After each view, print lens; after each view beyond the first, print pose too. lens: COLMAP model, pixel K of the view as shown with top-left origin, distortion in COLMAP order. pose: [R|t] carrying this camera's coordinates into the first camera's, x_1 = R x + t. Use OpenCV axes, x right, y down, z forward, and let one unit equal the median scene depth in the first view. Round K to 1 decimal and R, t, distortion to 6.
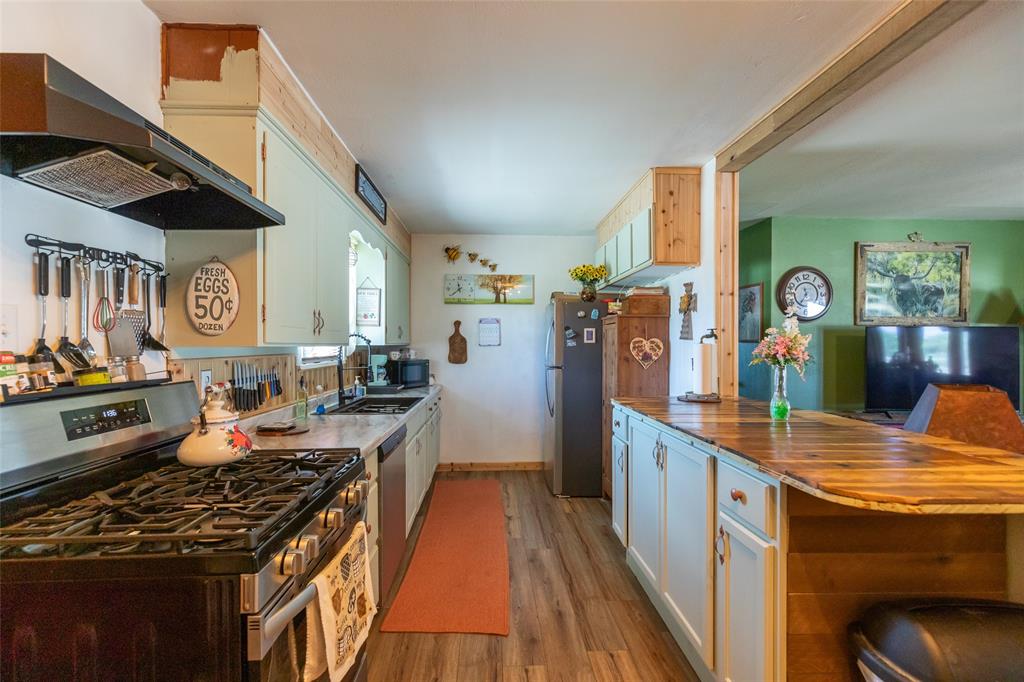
lens RADIAL K [[464.8, 0, 543.6], [0, 464.8, 349.9], [0, 0, 1]] dist [0.003706, 0.001220]
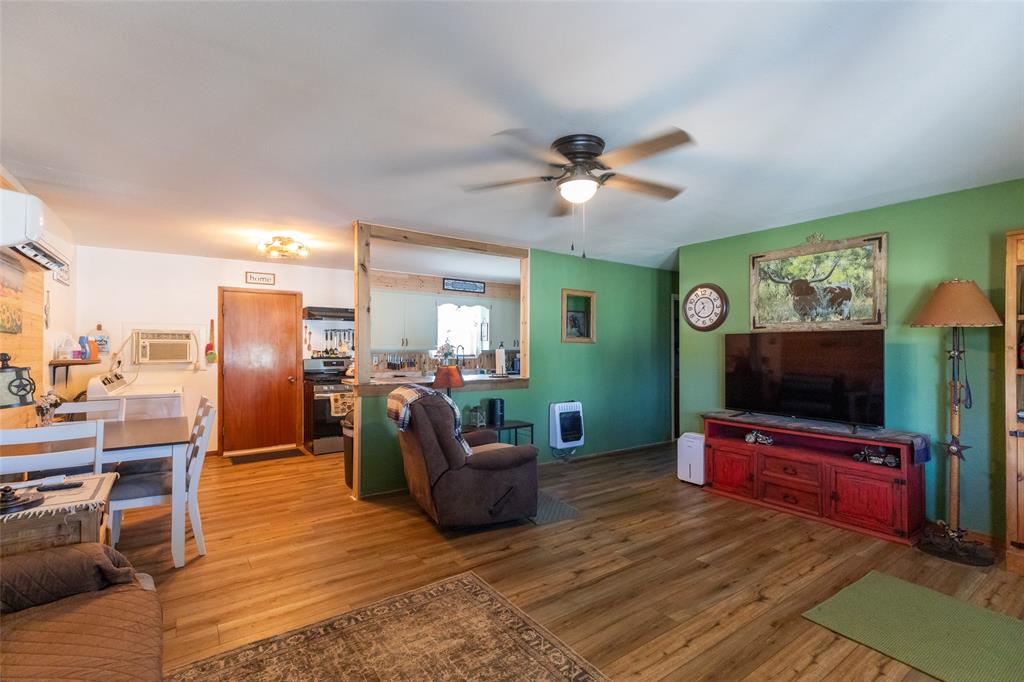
lens RADIAL K [[464.8, 0, 529.0], [0, 464.8, 345.7], [0, 0, 1]] dist [0.003706, 0.001220]
pose [[0.555610, -0.005177, -0.831427, 1.271357], [-0.012528, 0.999815, -0.014598, -0.000846], [0.831349, 0.018527, 0.555442, -0.011716]]
